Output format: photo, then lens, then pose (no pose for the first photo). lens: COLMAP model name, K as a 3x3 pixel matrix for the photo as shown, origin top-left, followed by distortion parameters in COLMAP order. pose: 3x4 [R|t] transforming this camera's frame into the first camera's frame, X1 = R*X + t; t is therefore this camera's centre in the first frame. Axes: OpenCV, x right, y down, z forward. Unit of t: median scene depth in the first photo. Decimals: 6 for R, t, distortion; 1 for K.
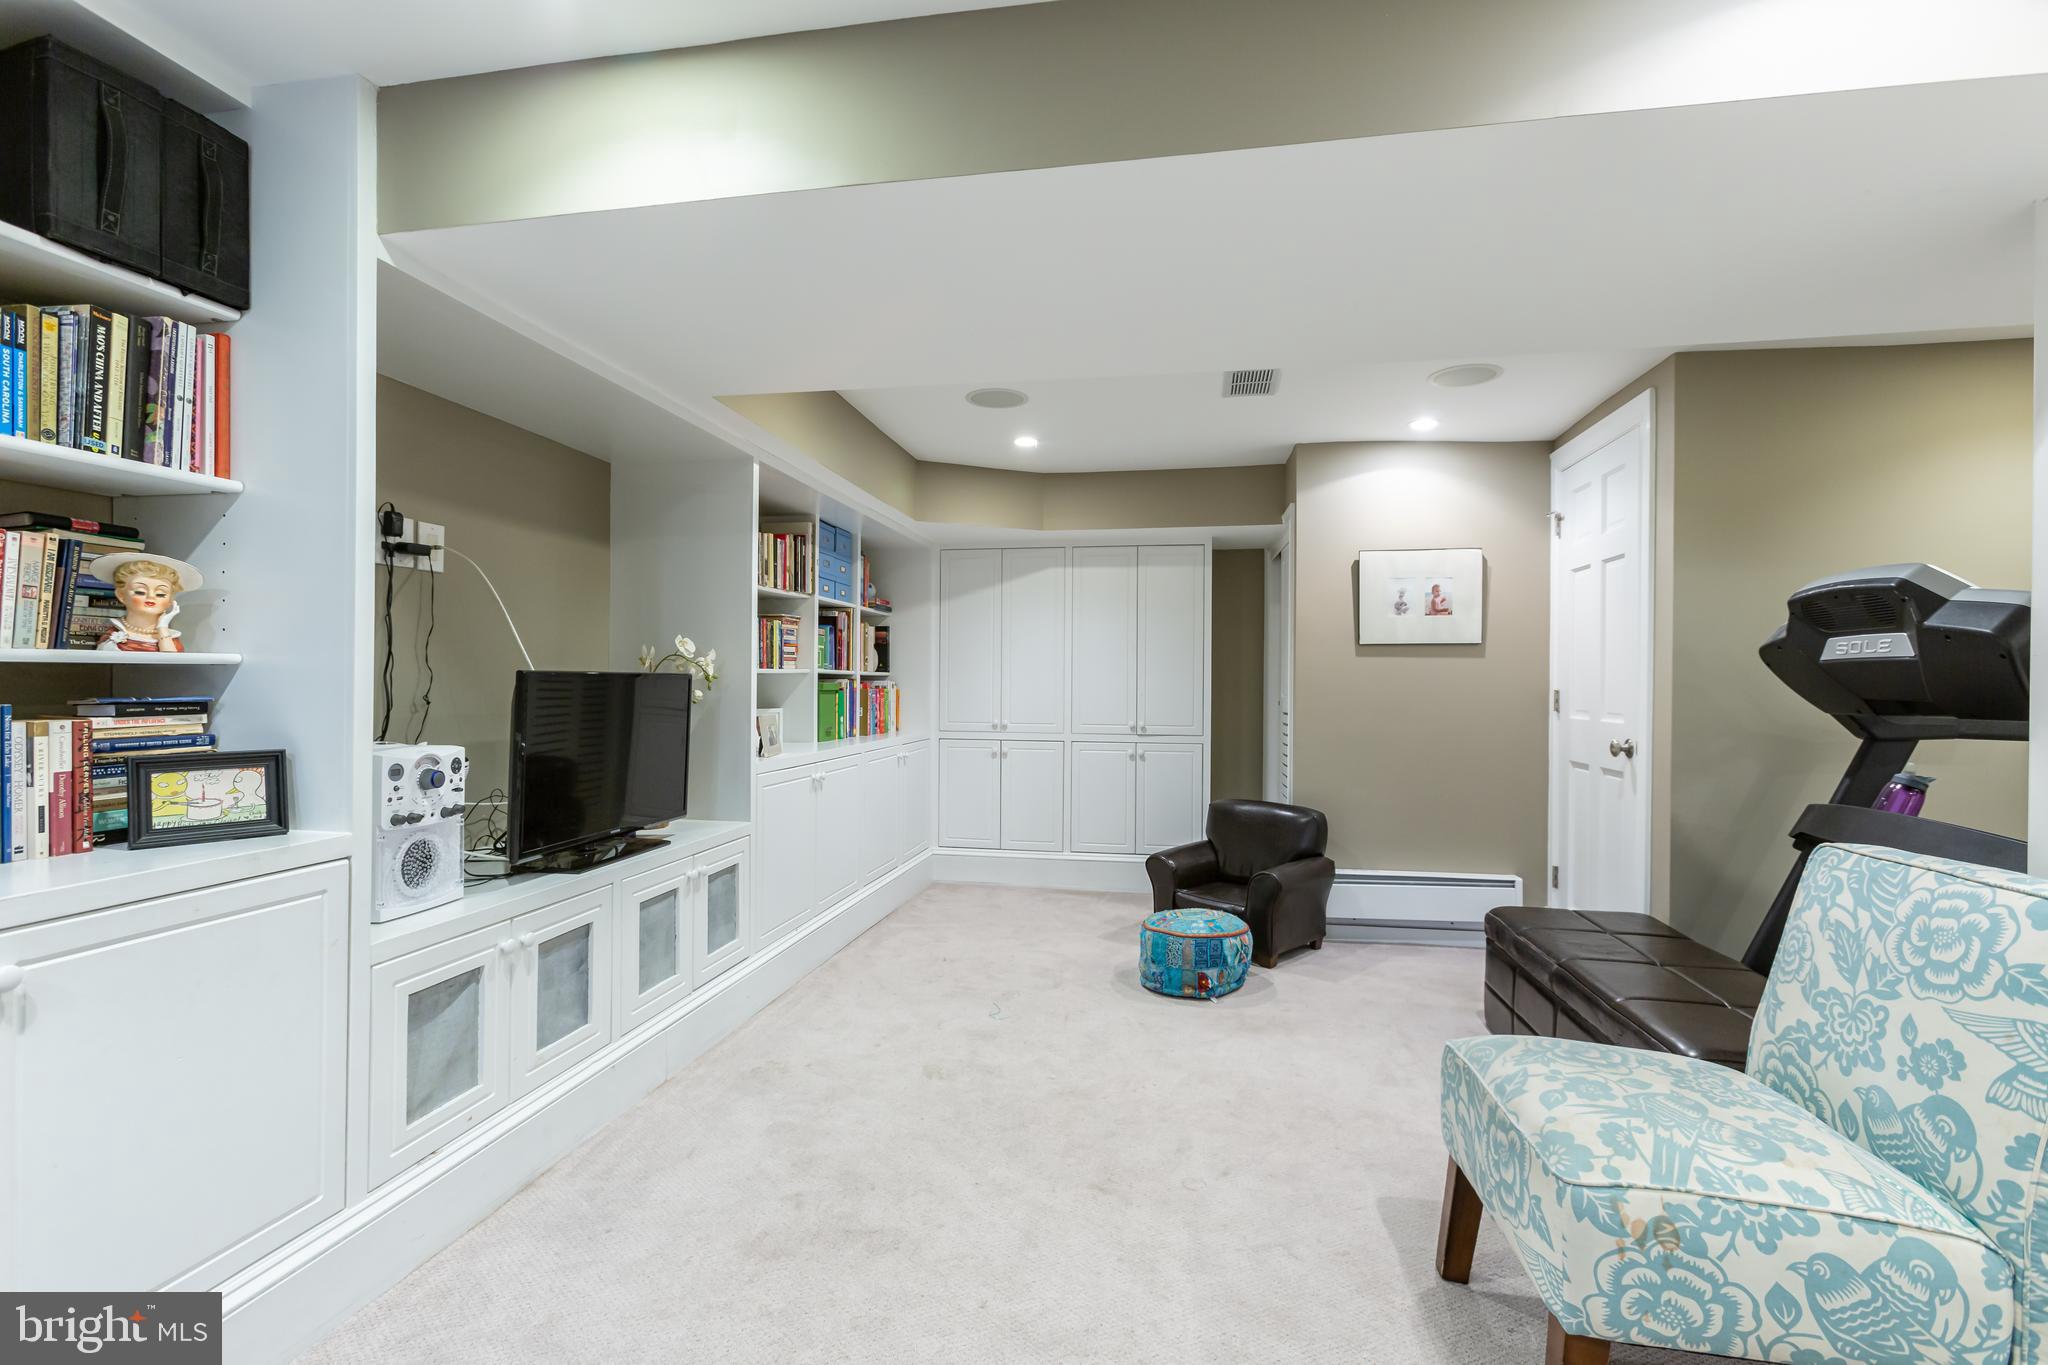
lens RADIAL K [[915.1, 0, 1024.7], [0, 915.1, 680.7], [0, 0, 1]] dist [0.007613, -0.001172]
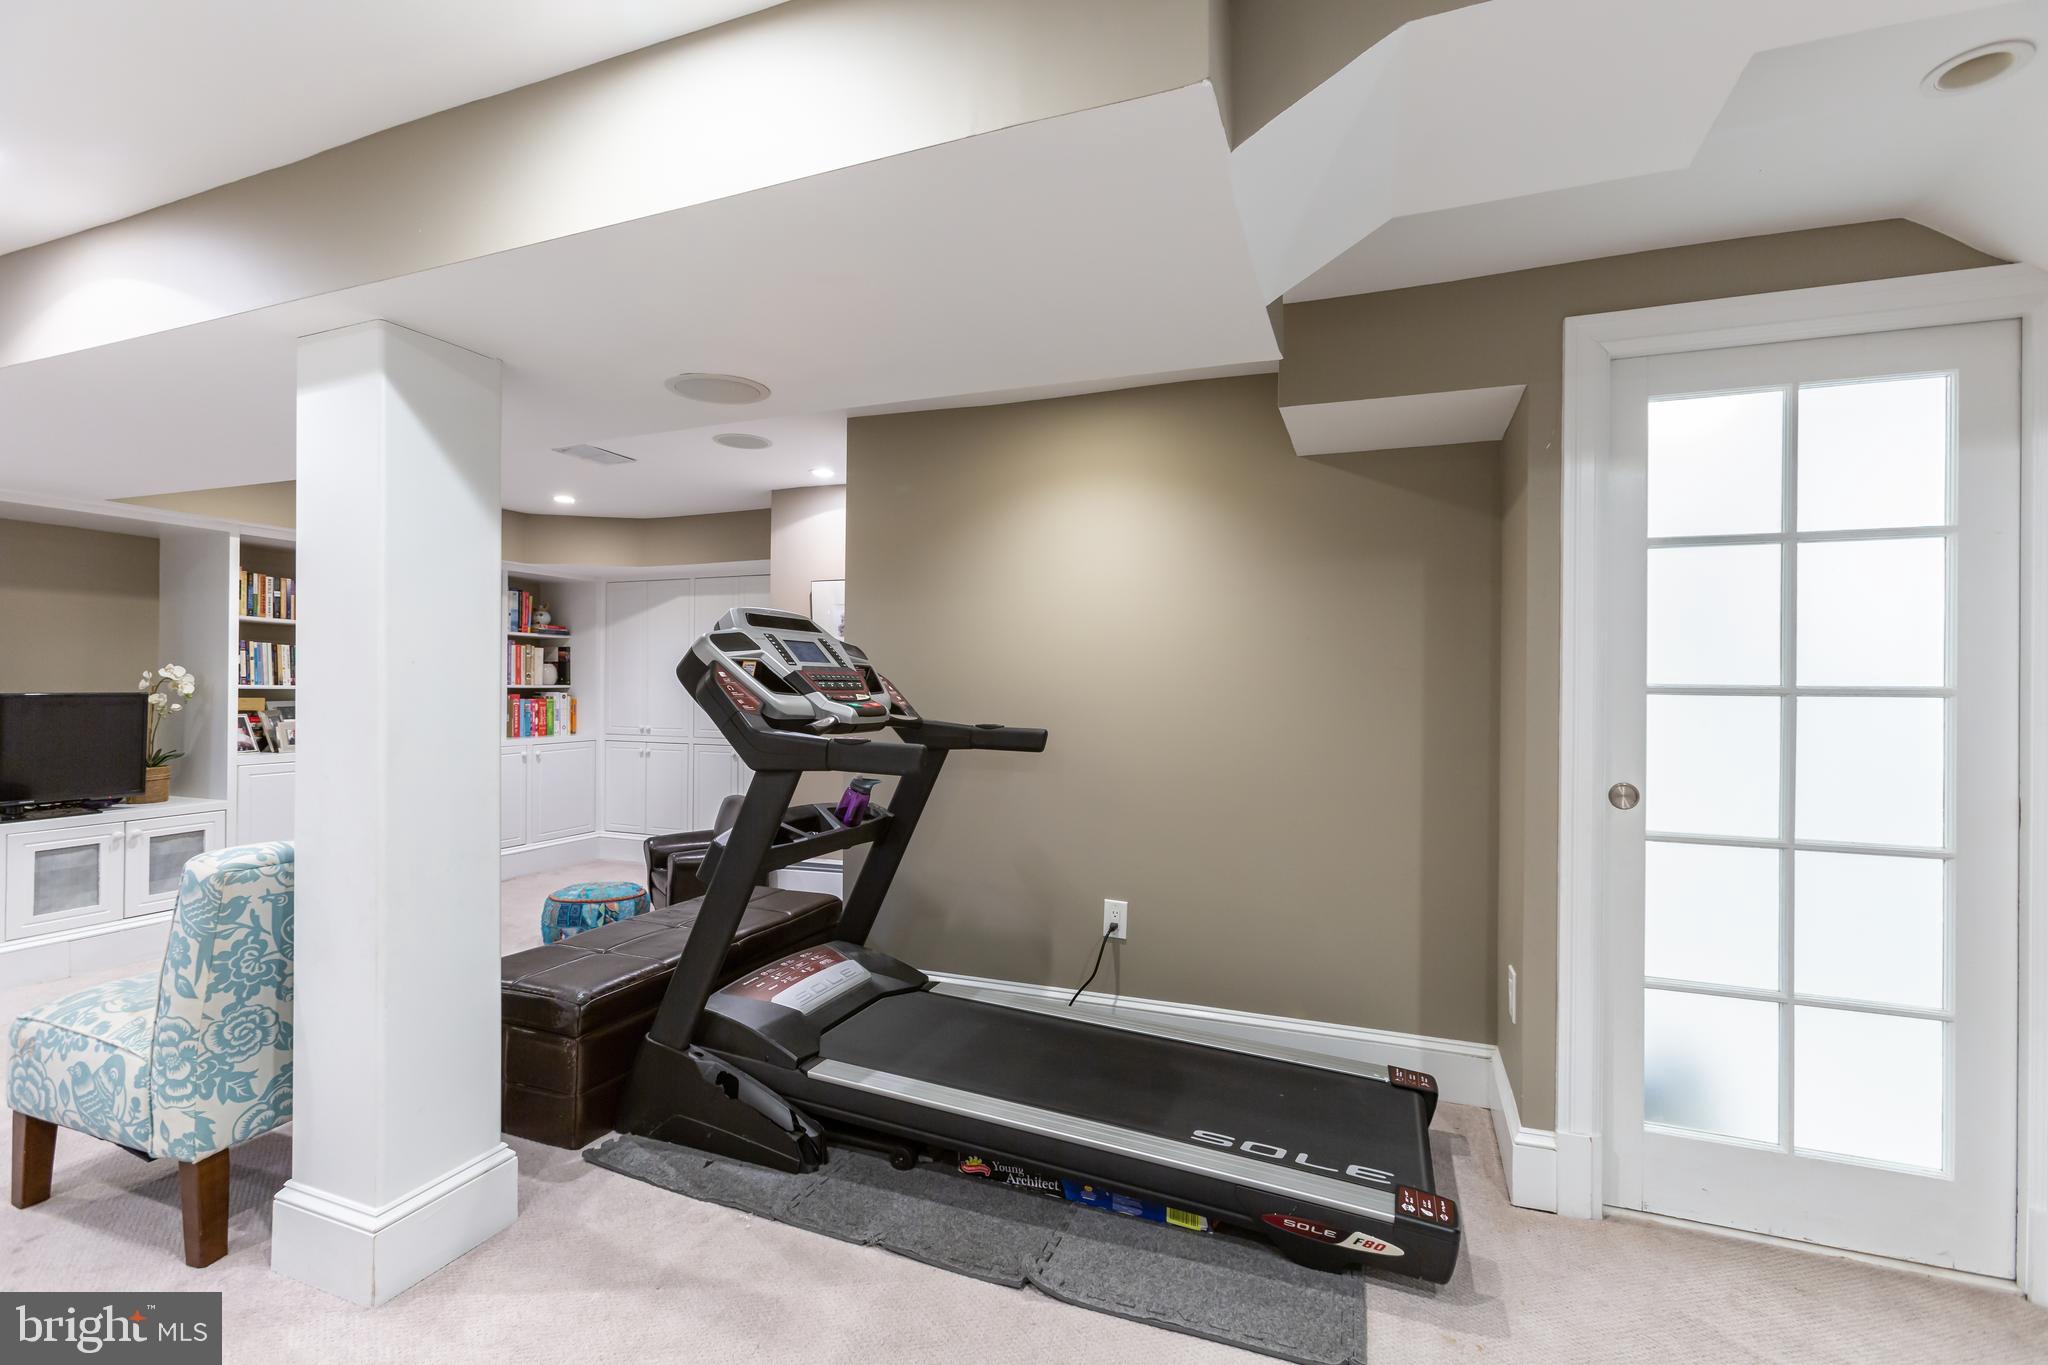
lens RADIAL K [[915.1, 0, 1020.4], [0, 915.1, 679.3], [0, 0, 1]] dist [0.007613, -0.001172]
pose [[0.979901, -0.006435, -0.199381, 1.171129], [0.005710, 0.999975, -0.004207, -0.015048], [0.199404, 0.002984, 0.979913, -0.109662]]
